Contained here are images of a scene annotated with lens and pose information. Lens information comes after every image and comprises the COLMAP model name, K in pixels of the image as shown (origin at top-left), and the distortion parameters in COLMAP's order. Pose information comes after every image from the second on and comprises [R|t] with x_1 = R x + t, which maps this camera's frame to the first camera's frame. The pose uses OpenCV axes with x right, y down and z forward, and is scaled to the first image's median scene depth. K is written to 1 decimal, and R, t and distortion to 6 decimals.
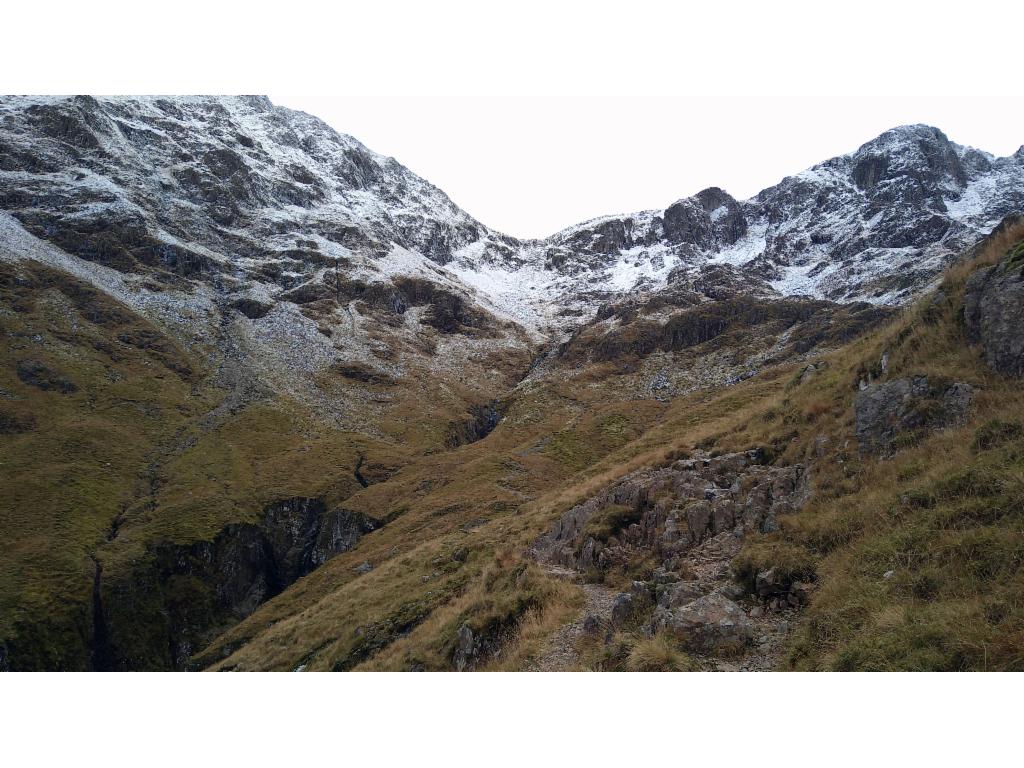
lens RADIAL K [[813.5, 0, 517.1], [0, 813.5, 387.6], [0, 0, 1]] dist [0.031948, -0.064789]
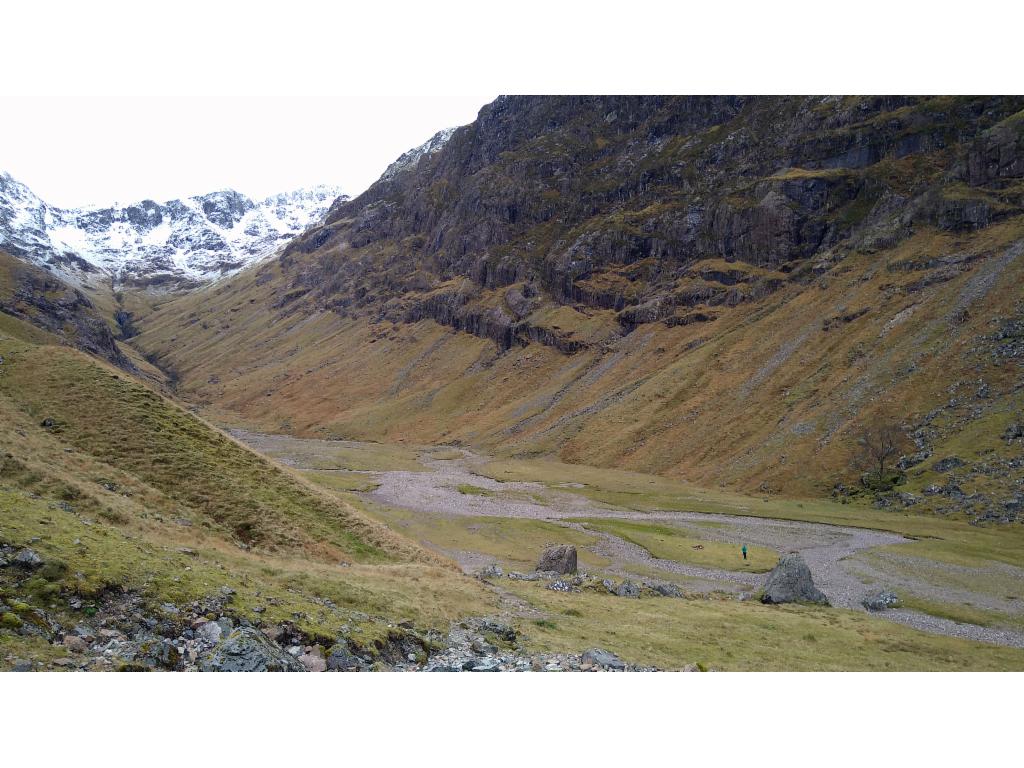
lens RADIAL K [[813.5, 0, 517.4], [0, 813.5, 386.6], [0, 0, 1]] dist [0.031948, -0.064789]
pose [[0.750047, -0.018868, 0.661116, -0.619924], [-0.100484, 0.984738, 0.142106, -0.157417], [-0.653707, -0.173018, 0.736703, -1.808991]]
